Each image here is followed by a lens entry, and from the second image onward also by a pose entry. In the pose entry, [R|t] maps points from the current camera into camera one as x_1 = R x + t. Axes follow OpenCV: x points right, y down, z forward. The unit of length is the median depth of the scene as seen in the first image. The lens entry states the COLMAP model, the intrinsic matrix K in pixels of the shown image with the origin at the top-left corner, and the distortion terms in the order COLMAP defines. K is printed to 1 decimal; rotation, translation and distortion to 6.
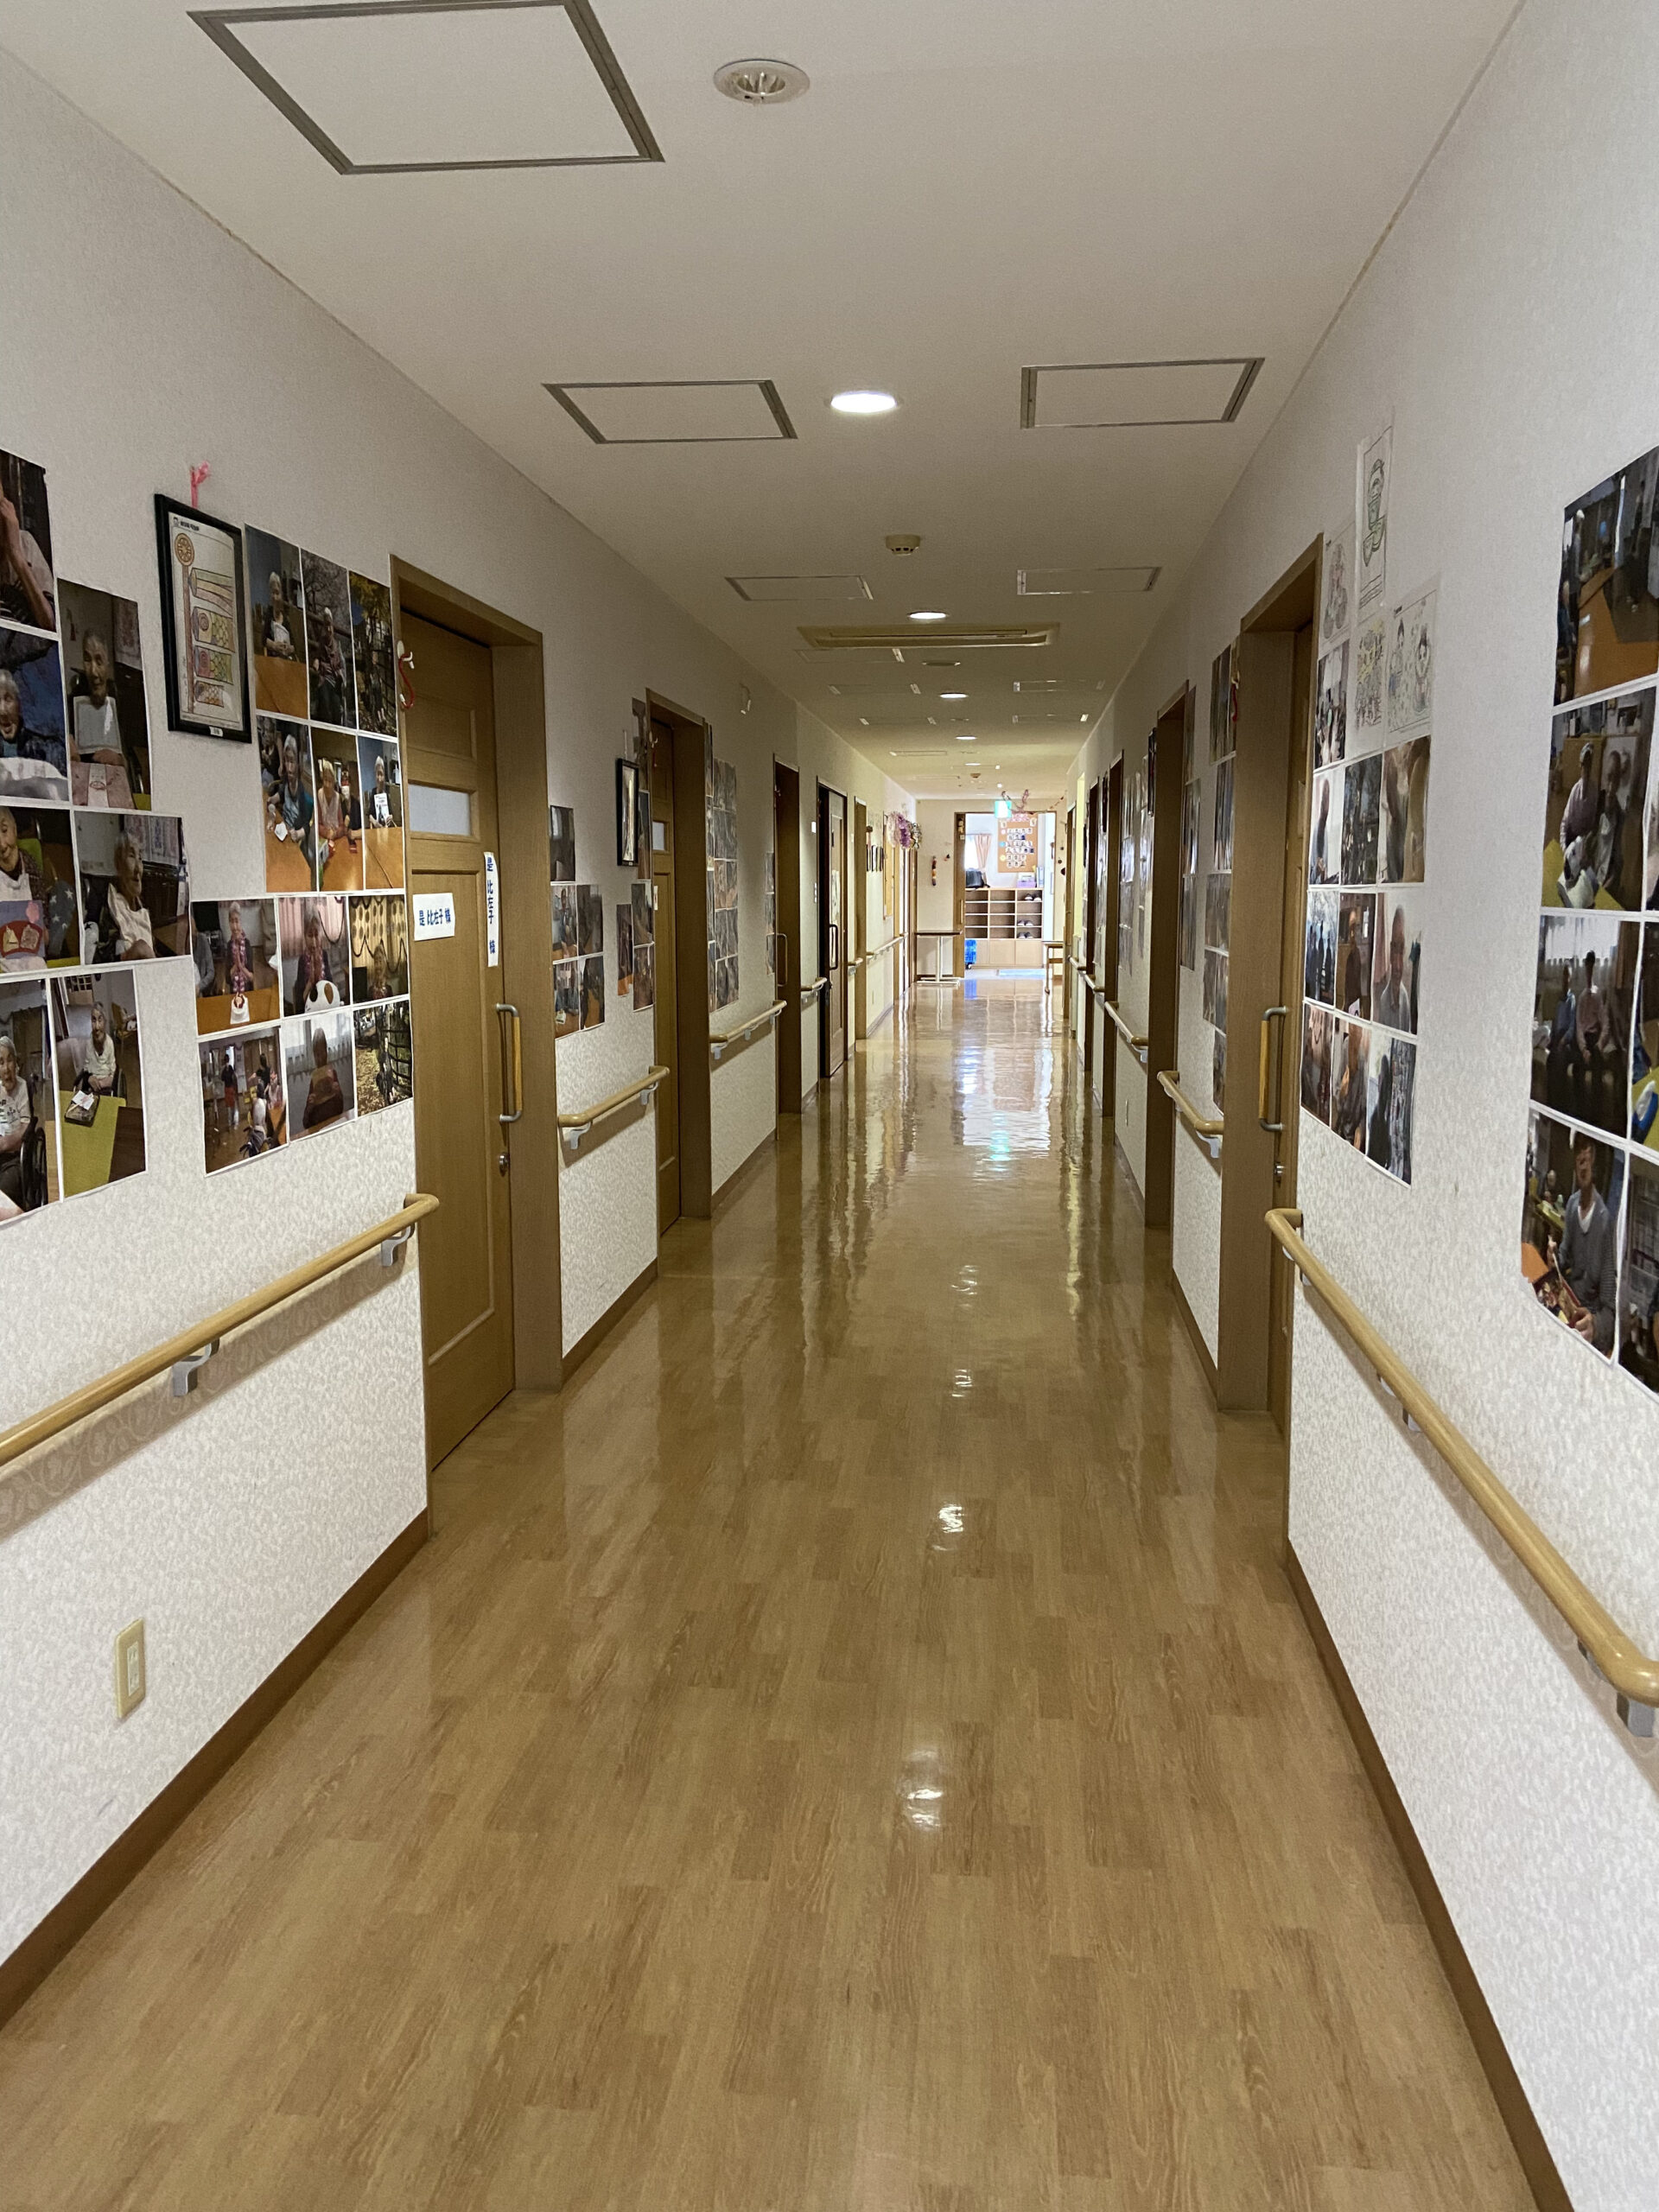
lens RADIAL K [[1685.7, 0, 829.5], [0, 1685.7, 1106.0], [0, 0, 1]] dist [0.138590, -0.180477]
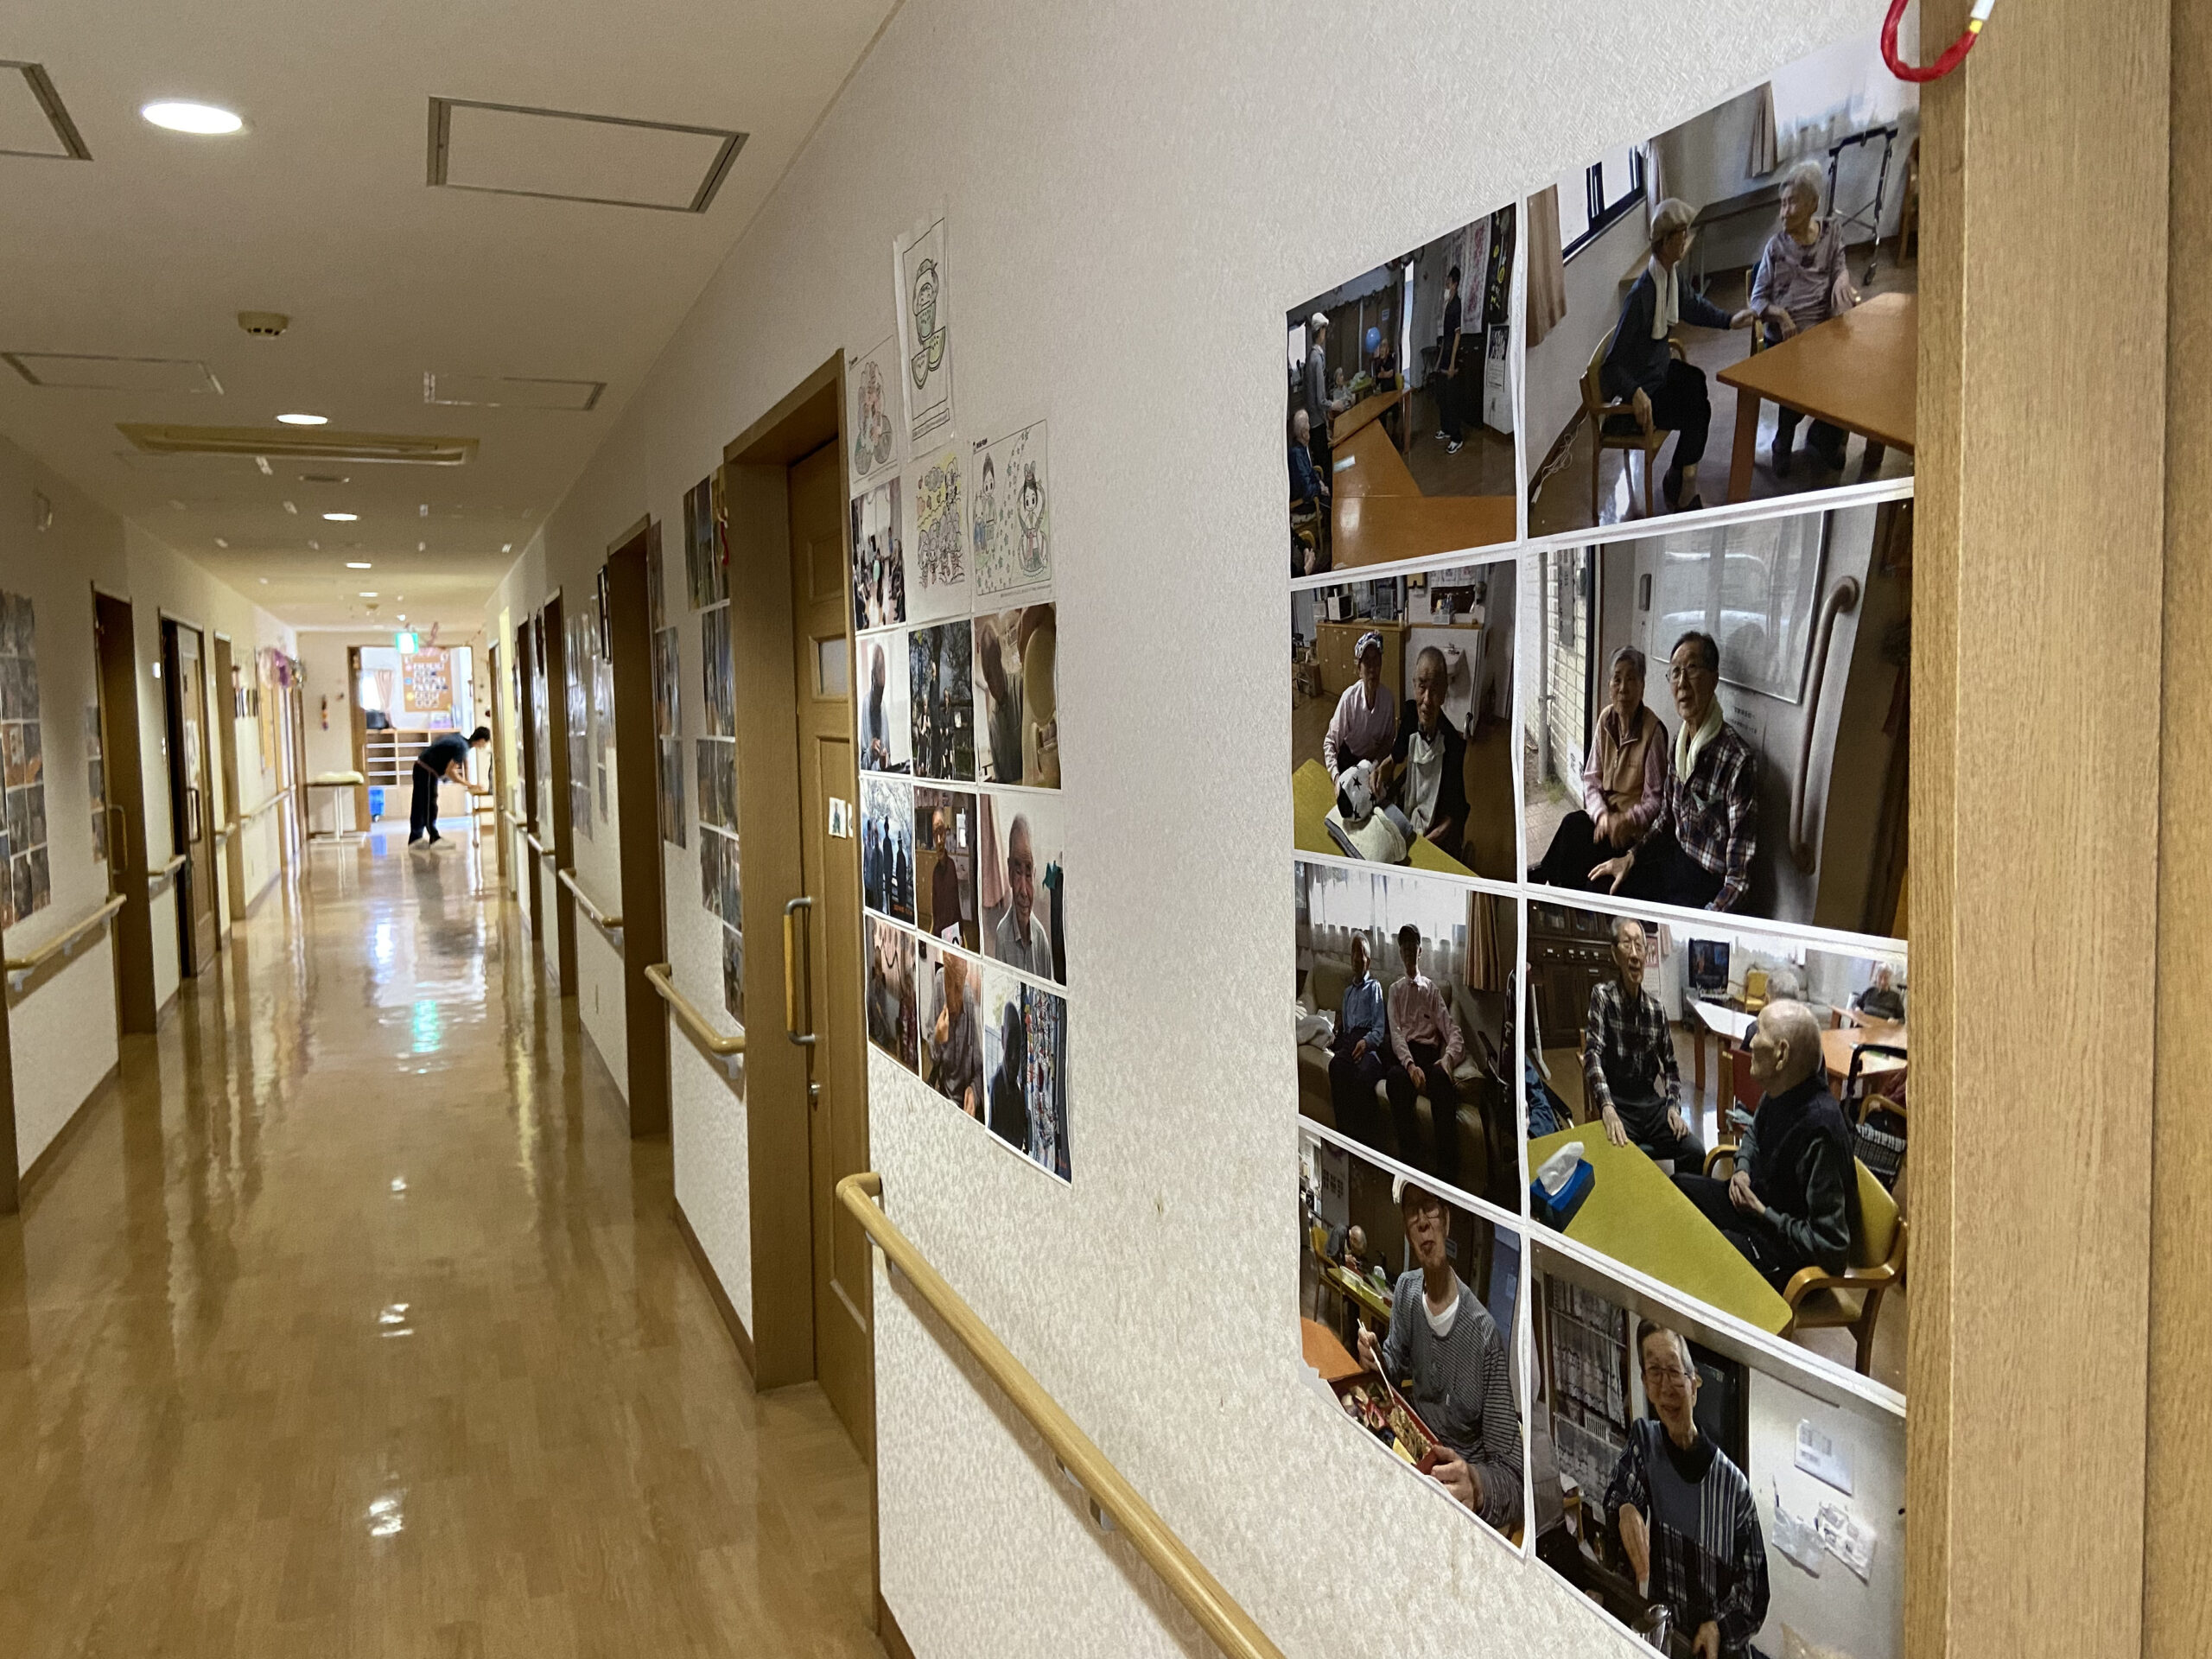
lens RADIAL K [[1685.7, 0, 1104.0], [0, 1685.7, 798.6], [0, 0, 1]] dist [0.138590, -0.180477]
pose [[0.883315, -0.045251, 0.466590, 0.006232], [0.082052, 0.994889, -0.058847, -0.057440], [-0.461542, 0.090265, 0.882514, 0.229116]]
